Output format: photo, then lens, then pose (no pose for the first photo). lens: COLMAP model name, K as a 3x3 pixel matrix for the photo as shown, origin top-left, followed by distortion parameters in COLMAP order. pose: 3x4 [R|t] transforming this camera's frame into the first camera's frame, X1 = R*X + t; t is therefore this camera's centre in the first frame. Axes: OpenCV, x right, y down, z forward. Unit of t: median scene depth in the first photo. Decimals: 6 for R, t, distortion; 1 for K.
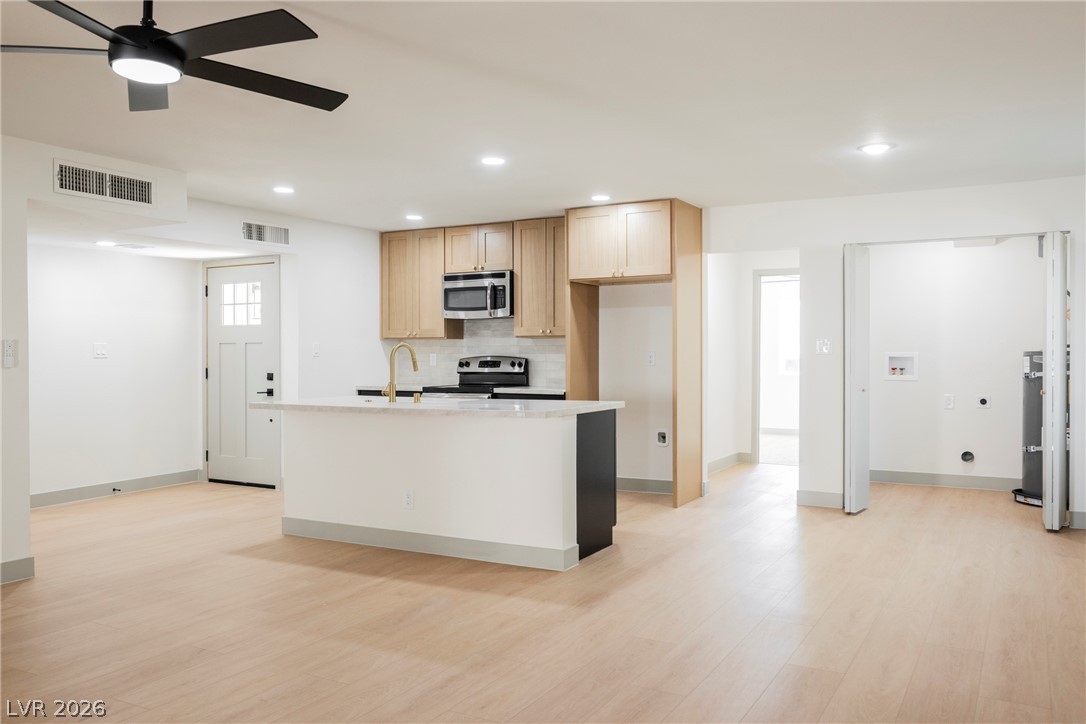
lens RADIAL K [[857.4, 0, 543.0], [0, 857.4, 362.0], [0, 0, 1]] dist [-0.005604, 0.001554]
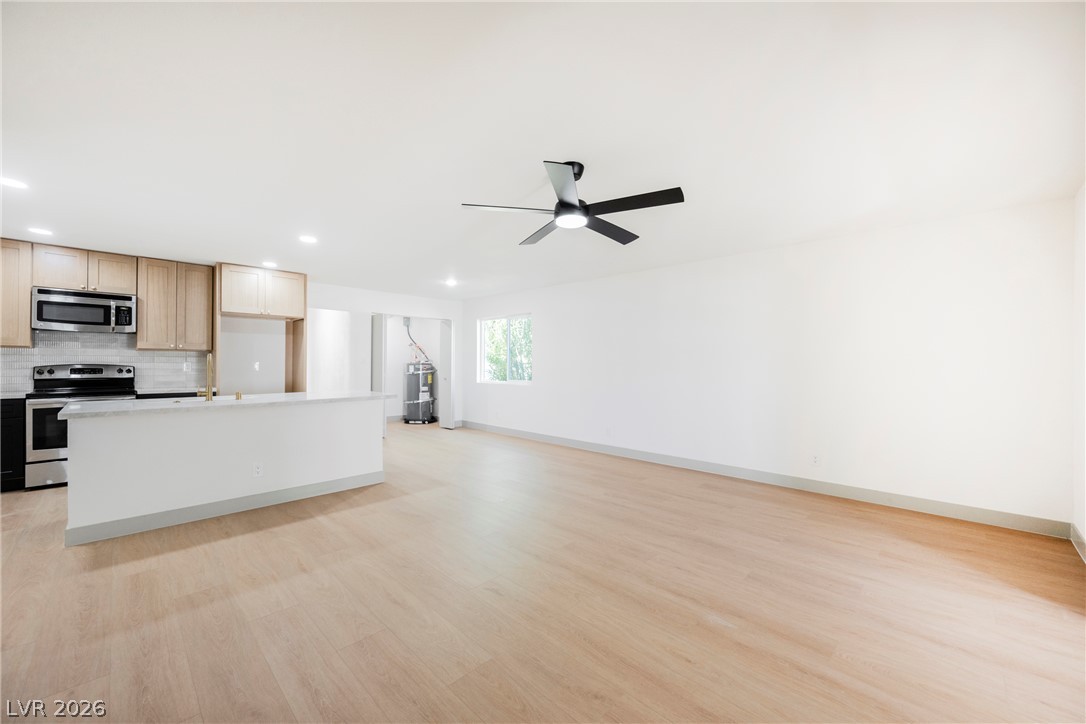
lens RADIAL K [[424.3, 0, 544.4], [0, 424.3, 362.1], [0, 0, 1]] dist [-0.002485, -0.000022]
pose [[0.259915, 0.009019, 0.965589, -0.492070], [0.005108, 0.999930, -0.010715, -0.000590], [-0.965618, 0.007717, 0.259850, 0.276925]]
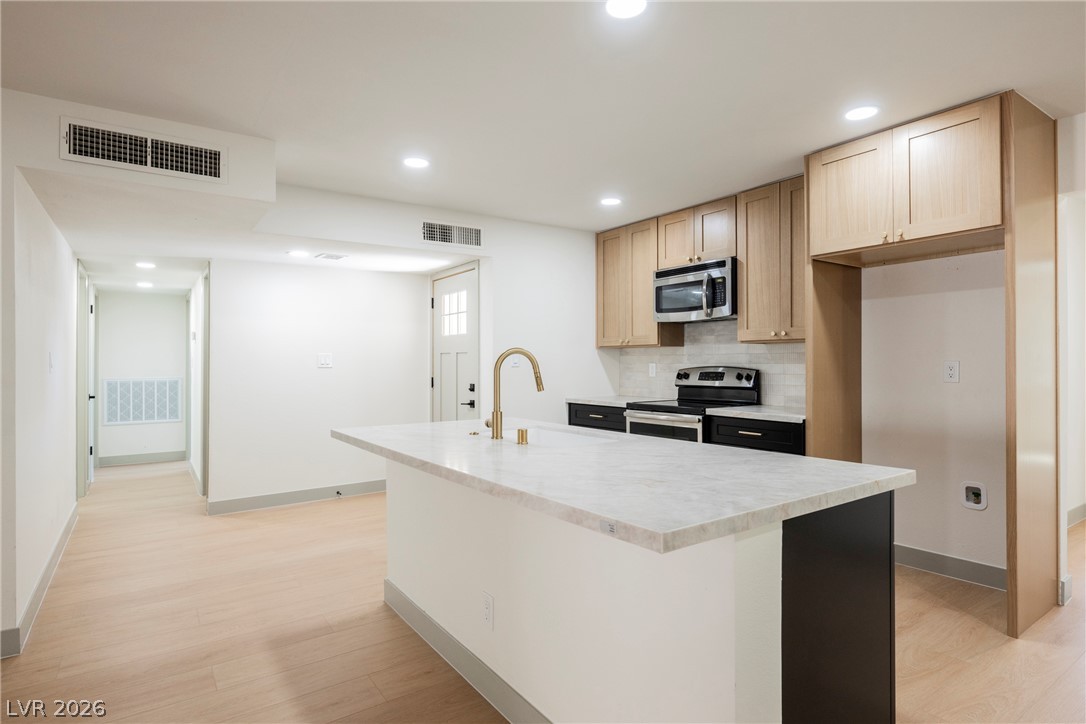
lens RADIAL K [[577.2, 0, 545.8], [0, 577.2, 361.4], [0, 0, 1]] dist [0.000829, 0.000588]
pose [[0.901290, -0.001615, -0.433214, 0.037626], [-0.003215, 0.999941, -0.010415, -0.005996], [0.433205, 0.010780, 0.901231, 0.468110]]
